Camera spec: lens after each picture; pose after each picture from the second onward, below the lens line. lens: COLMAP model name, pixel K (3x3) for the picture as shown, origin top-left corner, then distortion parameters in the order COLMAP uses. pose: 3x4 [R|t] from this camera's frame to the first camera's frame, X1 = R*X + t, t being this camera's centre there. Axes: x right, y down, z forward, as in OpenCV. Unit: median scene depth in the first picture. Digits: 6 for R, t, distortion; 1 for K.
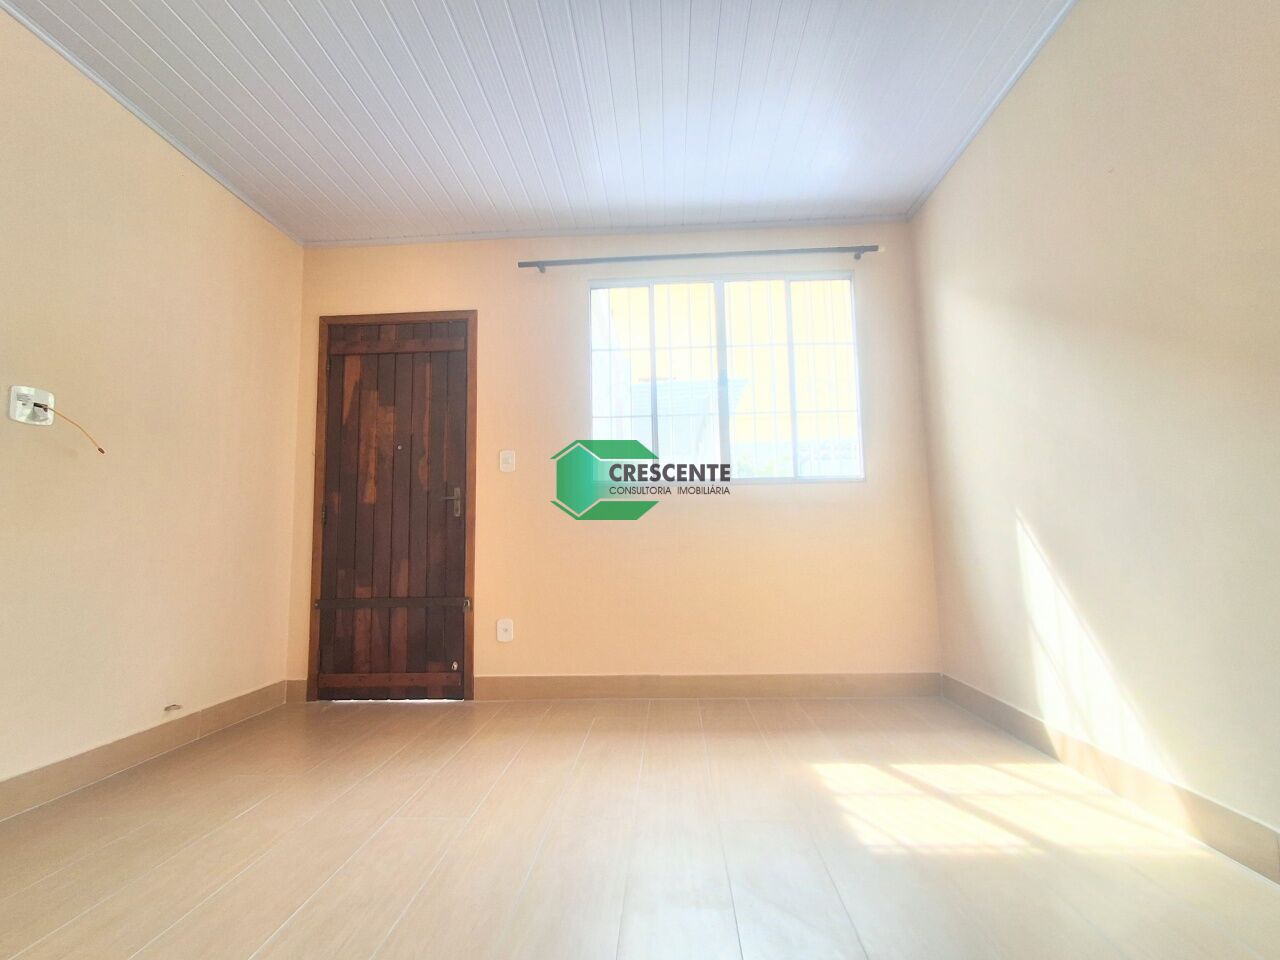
lens RADIAL K [[584.8, 0, 635.2], [0, 584.8, 485.4], [0, 0, 1]] dist [0.001470, 0.005205]
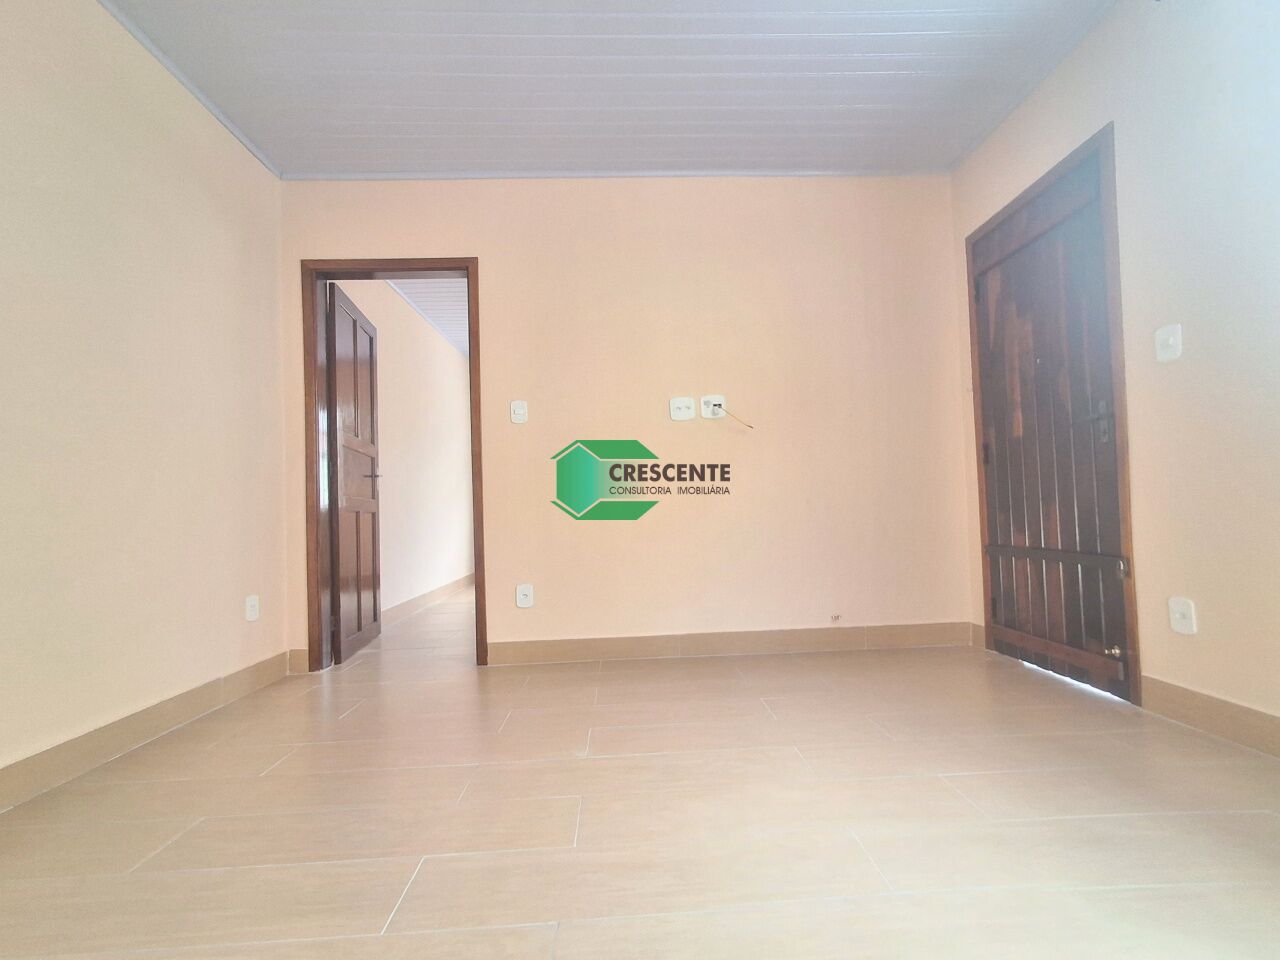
lens RADIAL K [[584.8, 0, 635.2], [0, 584.8, 485.4], [0, 0, 1]] dist [0.001470, 0.005205]
pose [[0.105391, -0.023201, -0.994160, 0.333452], [0.126724, 0.991890, -0.009714, 0.041431], [0.986323, -0.124960, 0.107477, 0.365371]]
